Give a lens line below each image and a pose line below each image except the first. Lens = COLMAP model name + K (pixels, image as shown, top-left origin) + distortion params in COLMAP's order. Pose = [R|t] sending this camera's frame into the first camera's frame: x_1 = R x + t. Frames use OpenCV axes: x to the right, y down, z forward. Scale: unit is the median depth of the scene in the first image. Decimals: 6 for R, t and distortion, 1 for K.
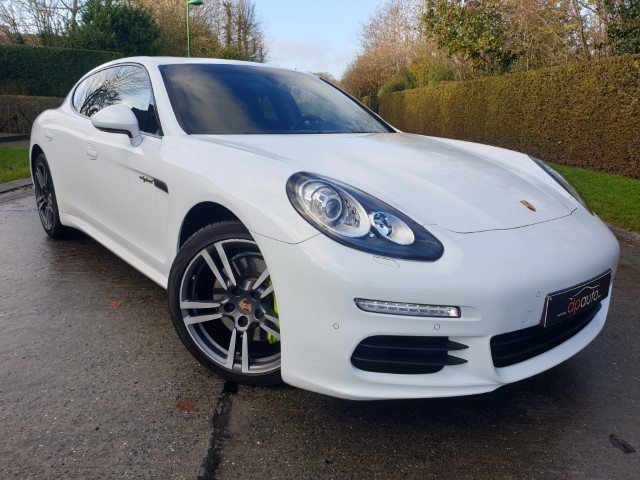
lens RADIAL K [[498.6, 0, 348.2], [0, 498.6, 241.0], [0, 0, 1]] dist [0.012894, -0.001242]
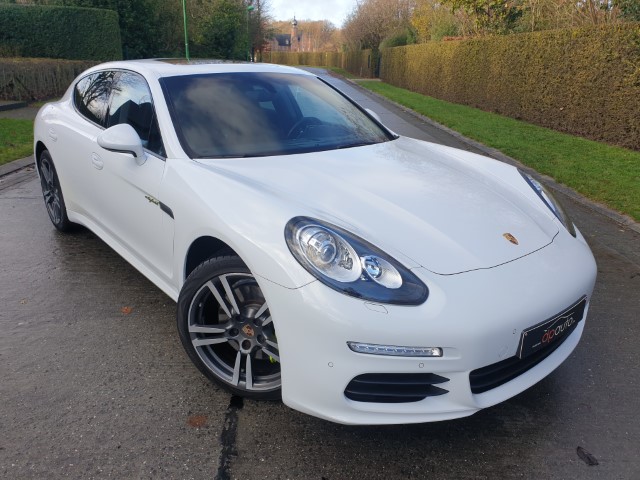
lens RADIAL K [[498.6, 0, 348.2], [0, 498.6, 241.0], [0, 0, 1]] dist [0.012894, -0.001242]
pose [[0.999996, -0.001265, -0.002432, 0.014248], [0.001483, 0.995754, 0.092046, -0.162558], [0.002305, -0.092049, 0.995752, -0.066030]]
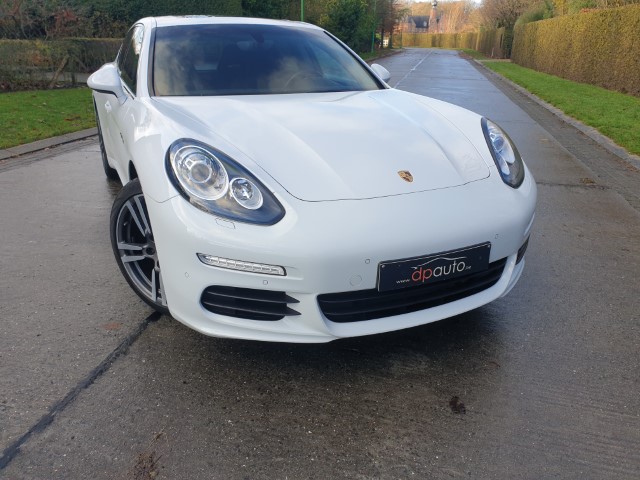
lens RADIAL K [[502.6, 0, 357.1], [0, 502.6, 250.5], [0, 0, 1]] dist [0.079870, -0.095245]
pose [[0.970311, 0.077724, -0.229033, 0.507453], [-0.047393, 0.989701, 0.135078, -0.053267], [0.237173, -0.120213, 0.964001, -0.050011]]
